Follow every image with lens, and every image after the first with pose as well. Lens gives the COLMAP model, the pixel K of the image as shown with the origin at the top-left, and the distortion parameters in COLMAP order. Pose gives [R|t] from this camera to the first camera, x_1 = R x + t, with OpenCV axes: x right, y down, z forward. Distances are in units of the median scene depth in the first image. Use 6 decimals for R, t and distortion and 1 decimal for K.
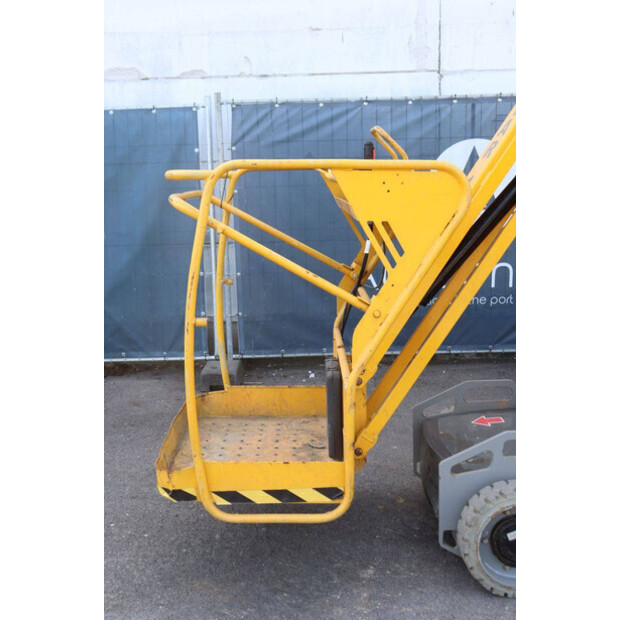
lens RADIAL K [[671.2, 0, 310.0], [0, 671.2, 310.0], [0, 0, 1]] dist [-0.048651, 0.012205]
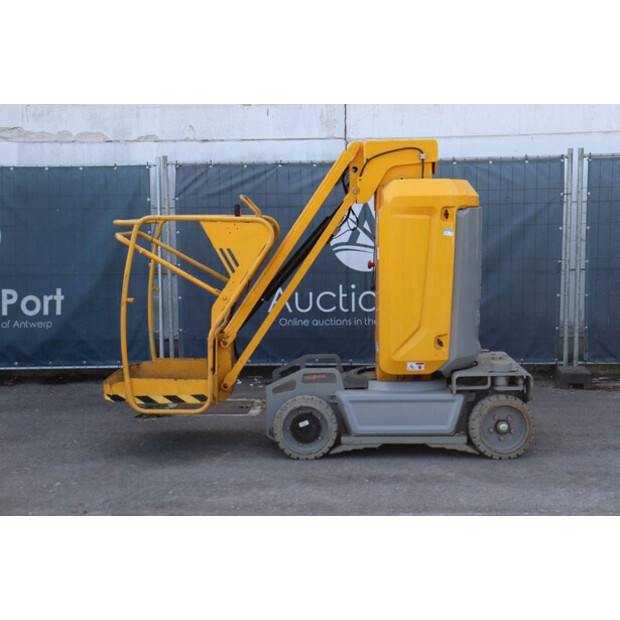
lens RADIAL K [[807.6, 0, 310.0], [0, 807.6, 310.0], [0, 0, 1]] dist [-0.005767, 0.002568]
pose [[0.999916, 0.012642, 0.002791, 0.140101], [-0.012374, 0.996614, -0.081284, 0.092861], [-0.003809, 0.081243, 0.996687, -0.525281]]
